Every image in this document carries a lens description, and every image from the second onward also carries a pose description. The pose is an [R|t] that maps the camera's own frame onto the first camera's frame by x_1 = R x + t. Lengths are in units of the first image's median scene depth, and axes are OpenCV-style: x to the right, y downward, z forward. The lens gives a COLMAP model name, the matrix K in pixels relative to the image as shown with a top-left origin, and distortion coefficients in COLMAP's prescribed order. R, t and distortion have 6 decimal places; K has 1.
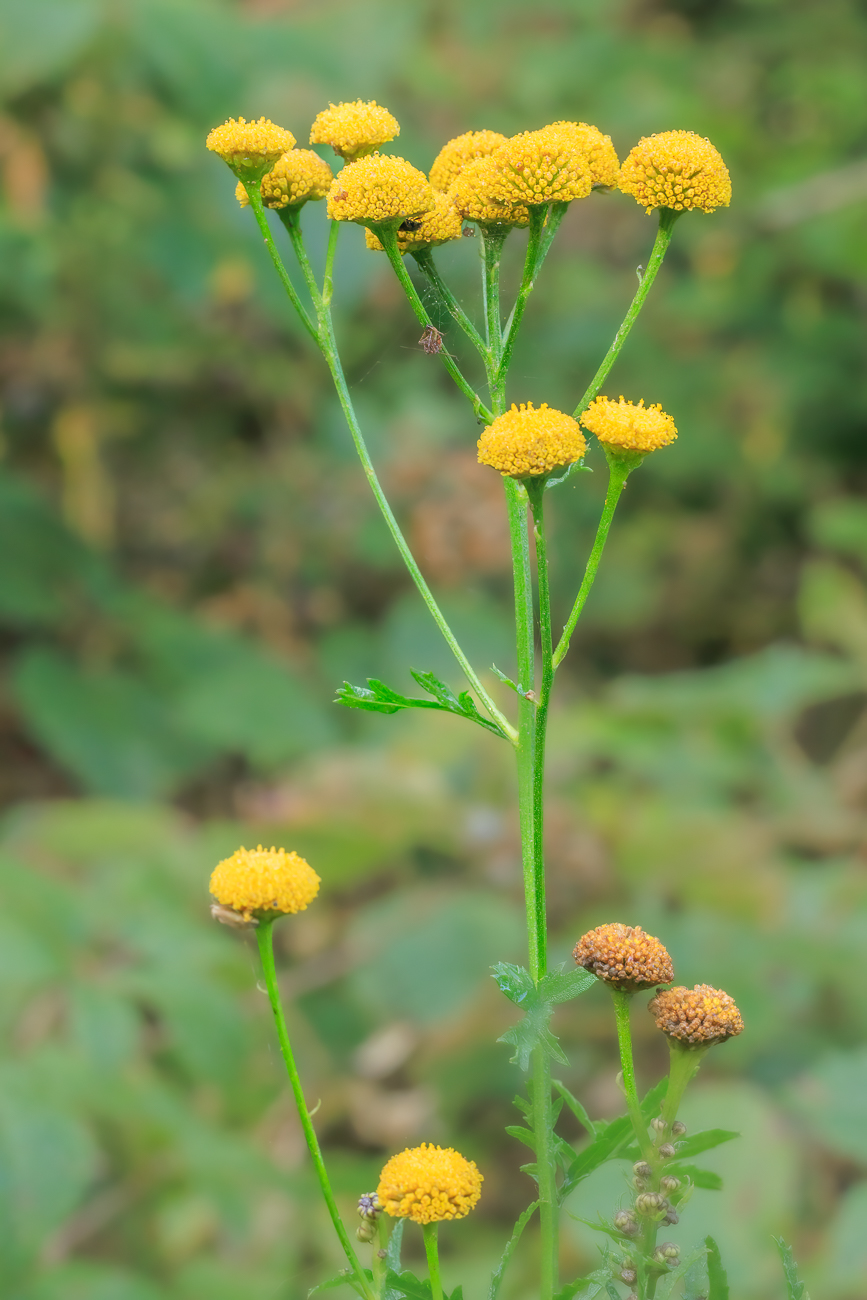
lens RADIAL K [[5819.4, 0, 432.6], [0, 5819.4, 649.8], [0, 0, 1]] dist [0.041093, 0.000000]
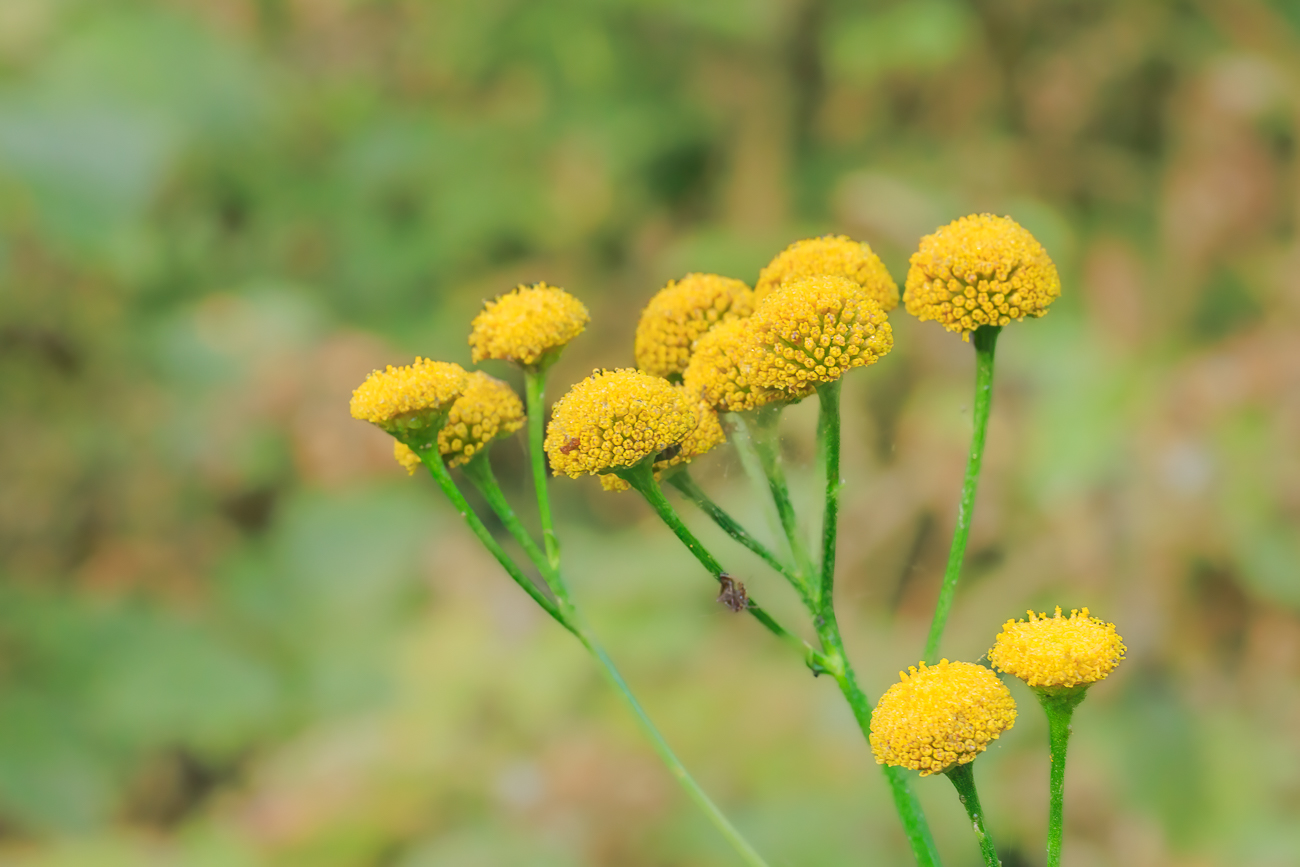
lens RADIAL K [[5819.4, 0, 651.1], [0, 5819.4, 433.5], [0, 0, 1]] dist [0.041093, 0.000000]
pose [[0.957091, -0.279117, 0.077913, -0.060990], [0.277892, 0.960251, 0.026362, -0.094145], [-0.082174, -0.003579, 0.996612, 0.276023]]
